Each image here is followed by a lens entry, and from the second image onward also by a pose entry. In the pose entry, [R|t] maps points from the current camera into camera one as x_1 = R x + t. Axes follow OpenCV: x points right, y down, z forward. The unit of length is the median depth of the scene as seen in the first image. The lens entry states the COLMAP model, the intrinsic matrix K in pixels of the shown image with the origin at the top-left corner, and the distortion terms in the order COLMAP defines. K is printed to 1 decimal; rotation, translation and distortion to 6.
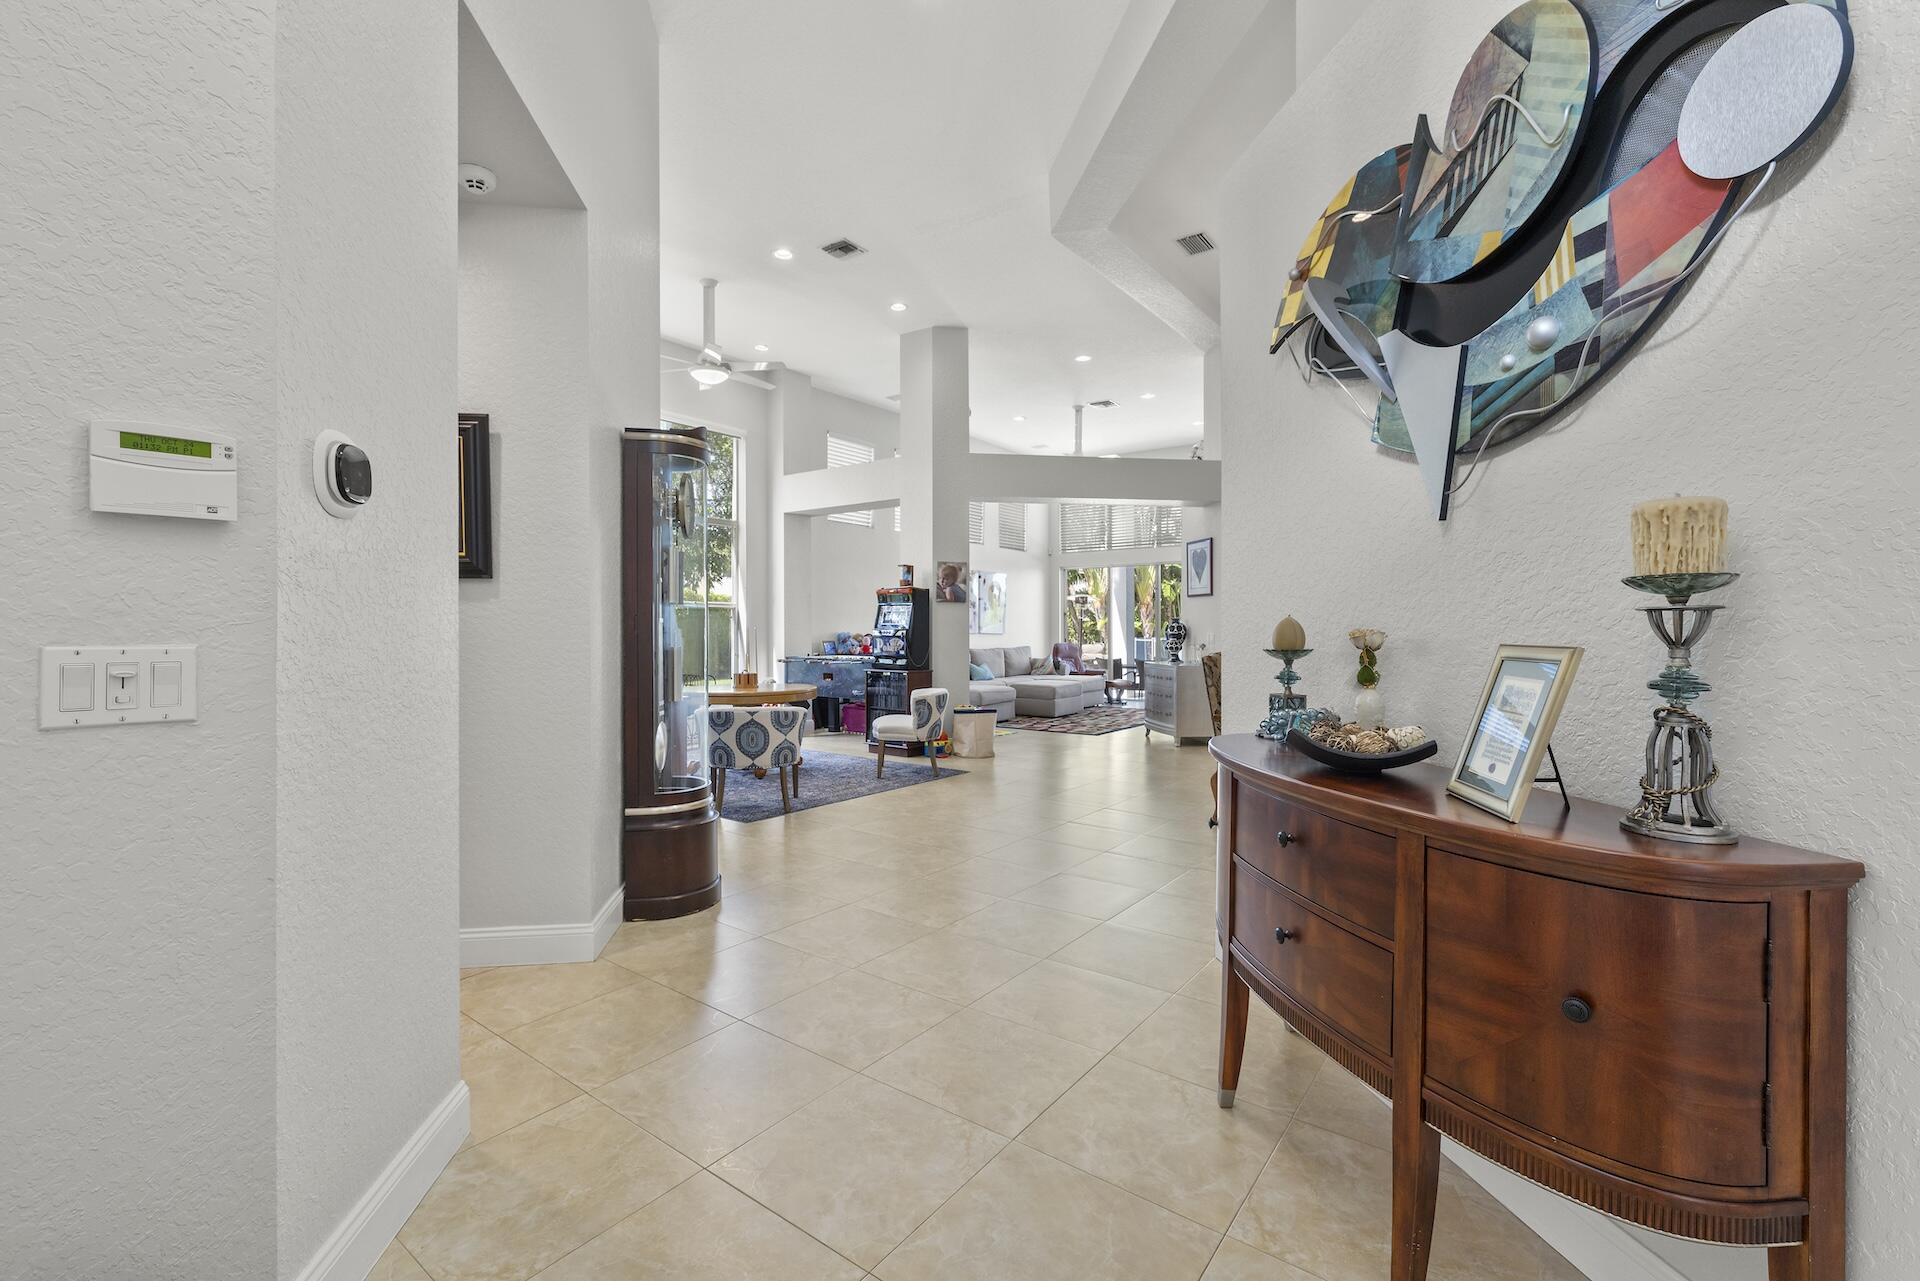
lens RADIAL K [[837.0, 0, 957.1], [0, 837.0, 638.9], [0, 0, 1]] dist [-0.001869, -0.000311]
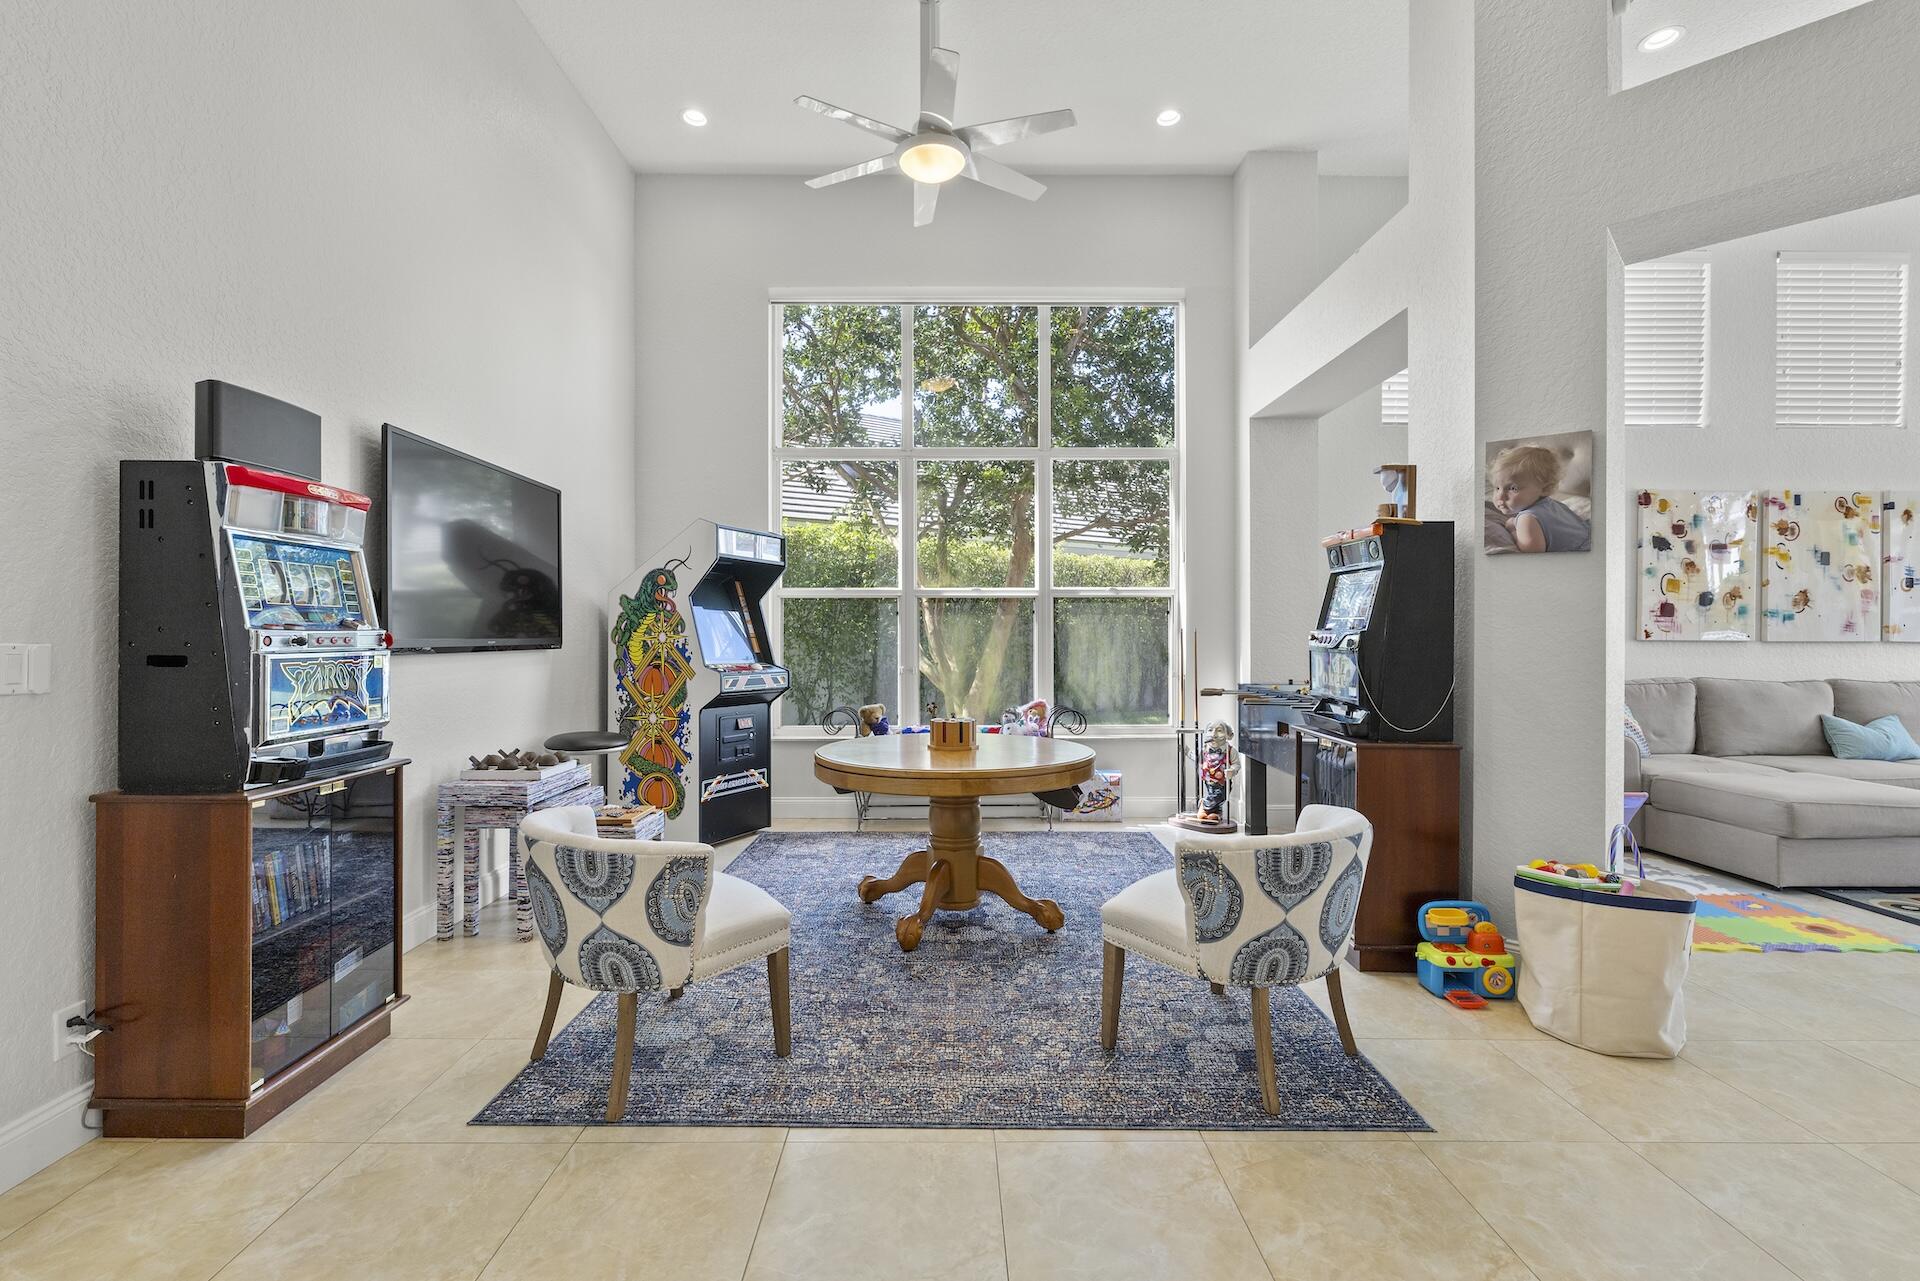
lens RADIAL K [[837.0, 0, 957.8], [0, 837.0, 634.9], [0, 0, 1]] dist [-0.001869, -0.000311]
pose [[0.586592, 0.001541, -0.809881, 0.132723], [-0.005125, 0.999985, -0.001809, -0.008602], [0.809866, 0.005212, 0.586592, 0.607296]]
